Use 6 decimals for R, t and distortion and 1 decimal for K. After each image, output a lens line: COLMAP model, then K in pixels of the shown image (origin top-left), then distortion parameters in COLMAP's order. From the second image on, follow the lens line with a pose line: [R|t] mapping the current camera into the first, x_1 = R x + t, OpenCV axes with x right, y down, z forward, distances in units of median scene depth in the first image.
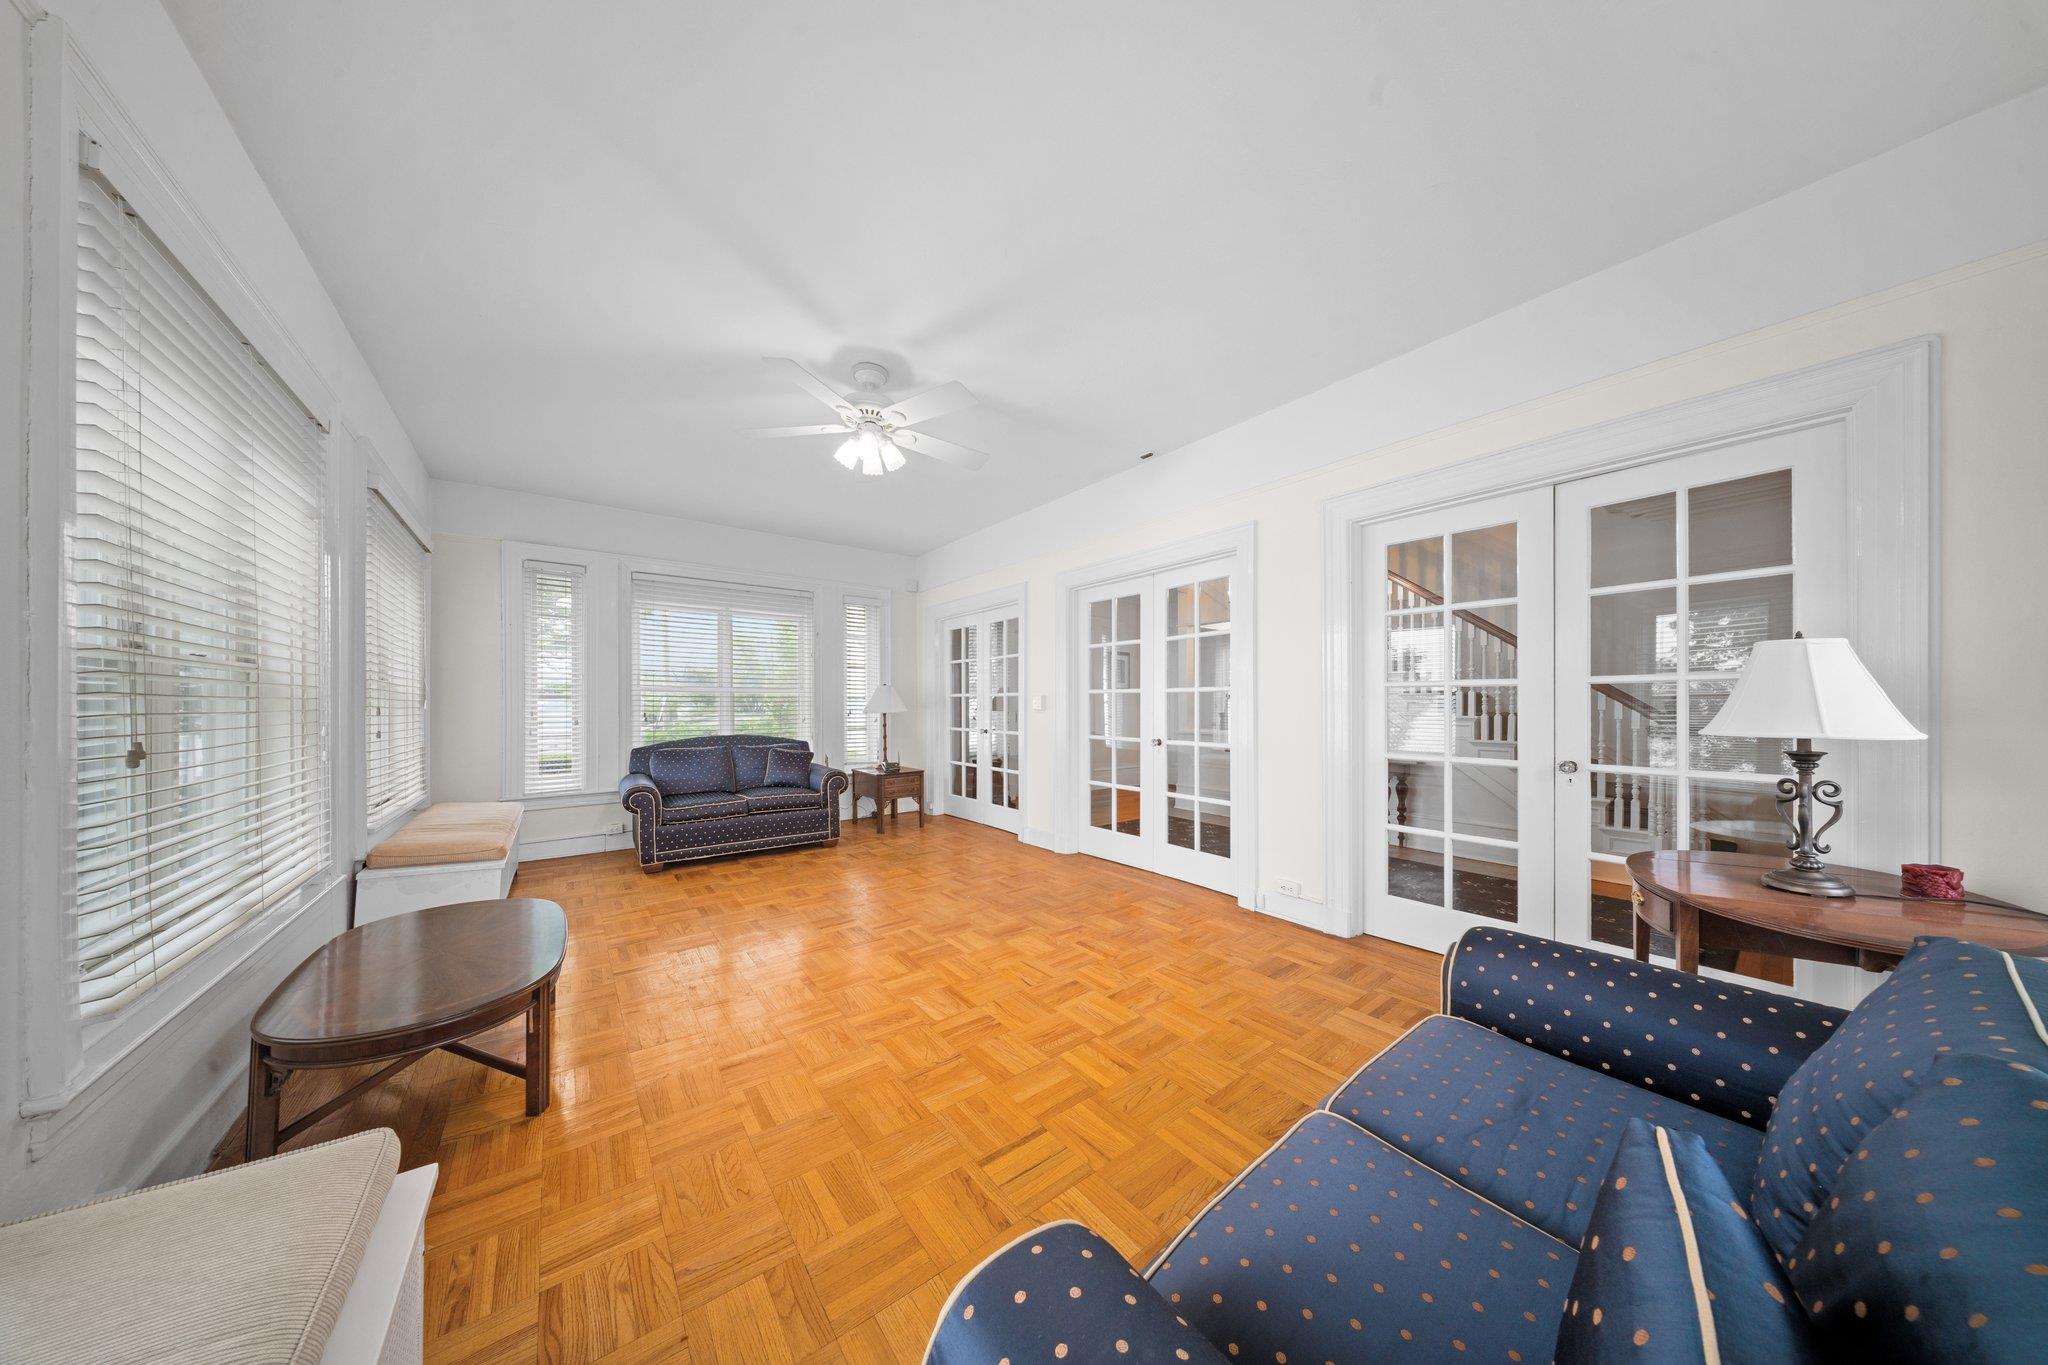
lens RADIAL K [[607.5, 0, 1024.4], [0, 607.5, 703.0], [0, 0, 1]] dist [0.000014, -0.000032]
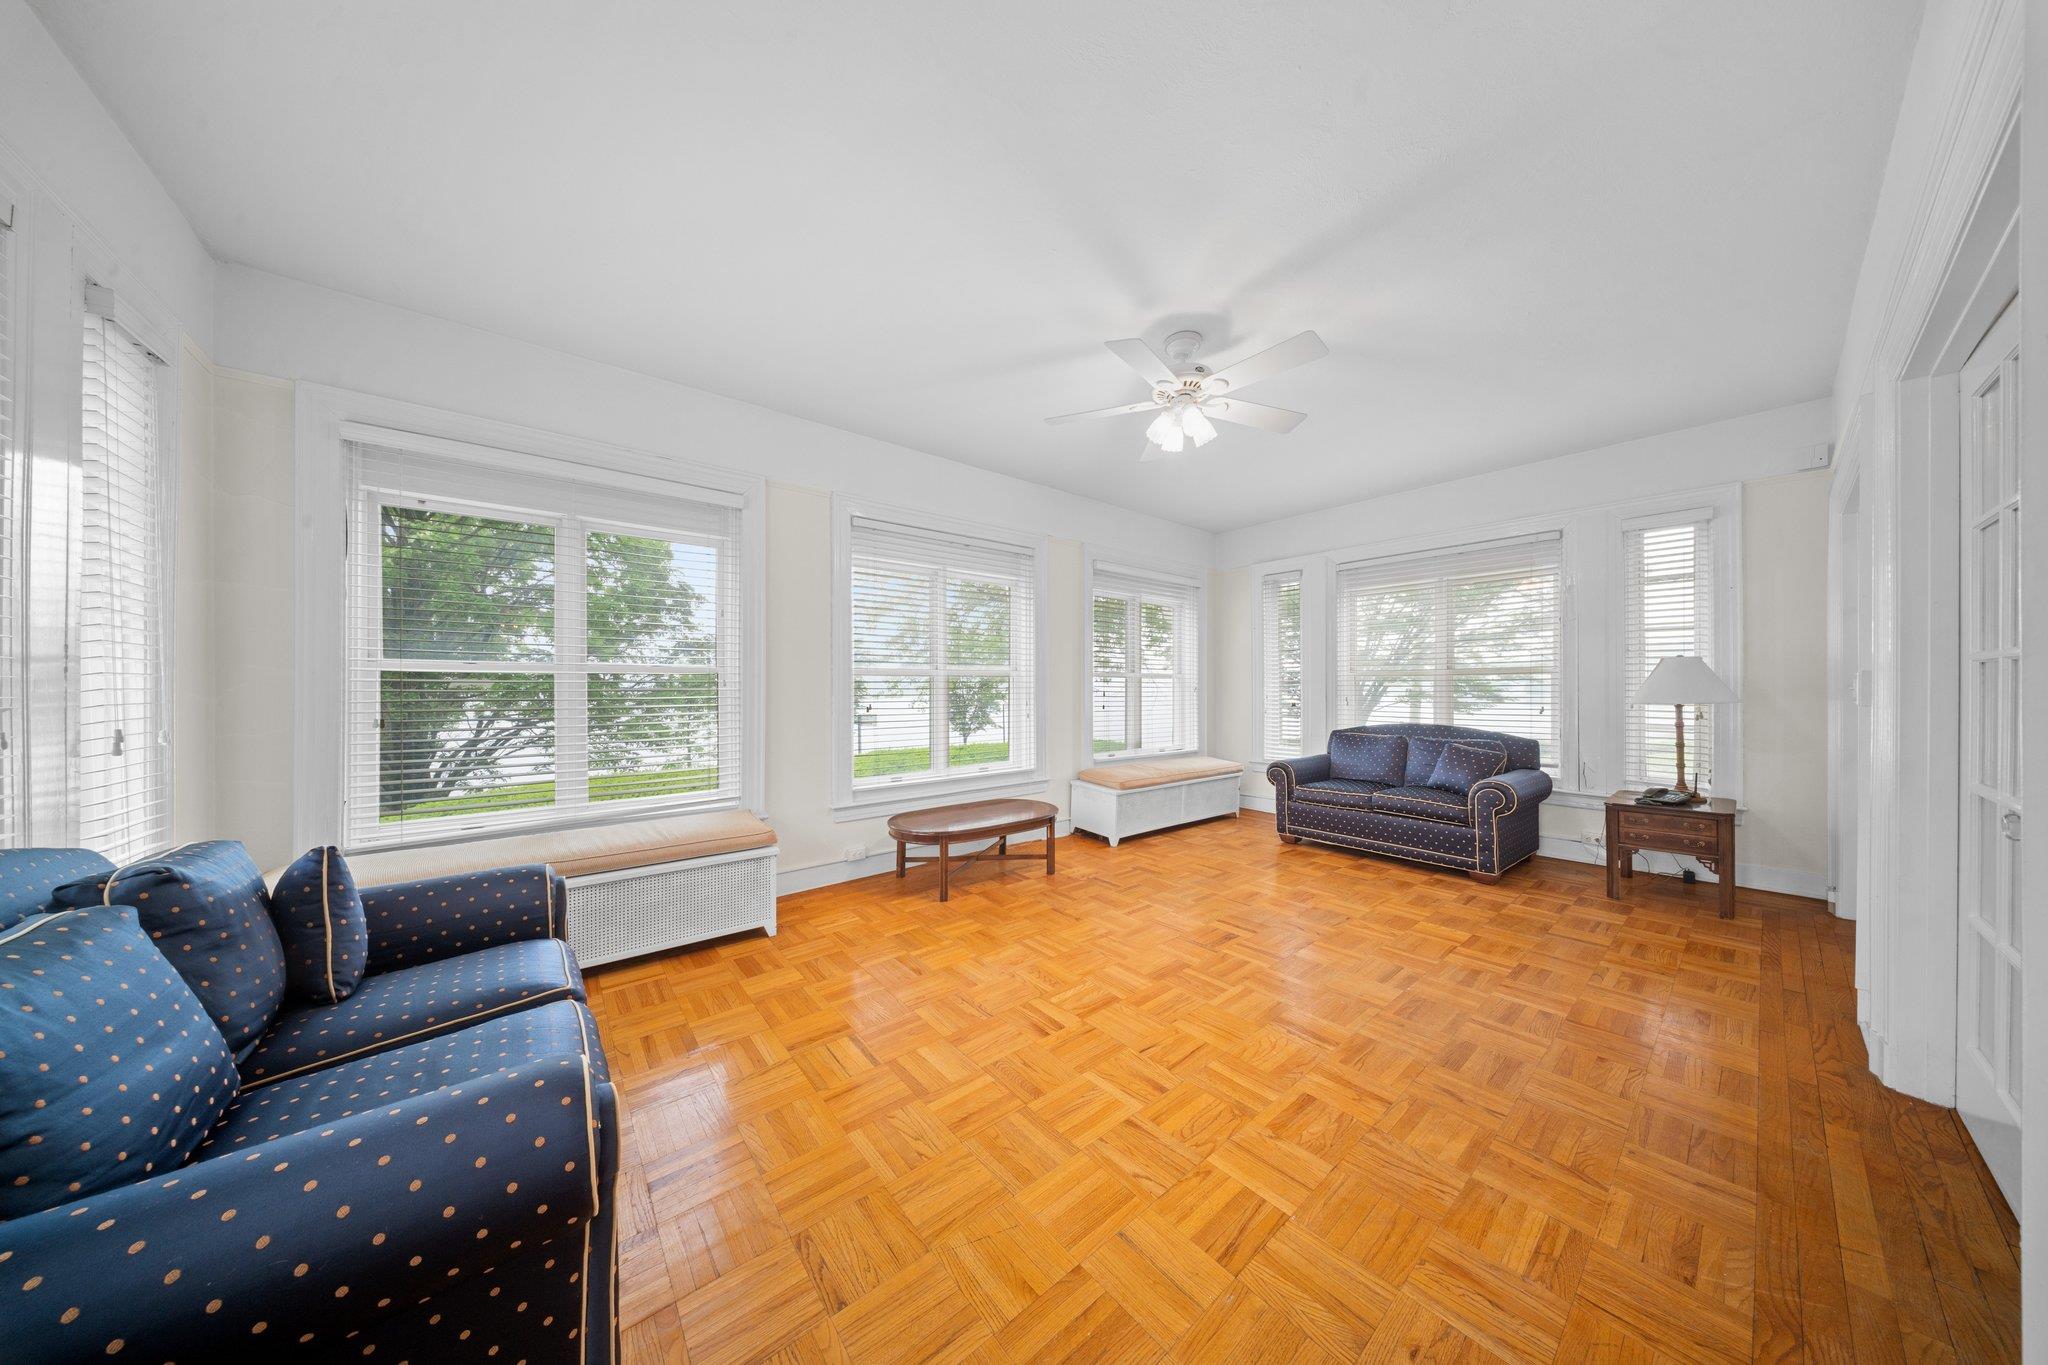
lens RADIAL K [[607.2, 0, 1024.0], [0, 607.2, 682.5], [0, 0, 1]] dist [0.000543, -0.000048]
pose [[0.035479, -0.005385, -0.999356, 0.462825], [0.001589, 0.999985, -0.005332, -0.004732], [0.999369, -0.001399, 0.035487, 0.481114]]
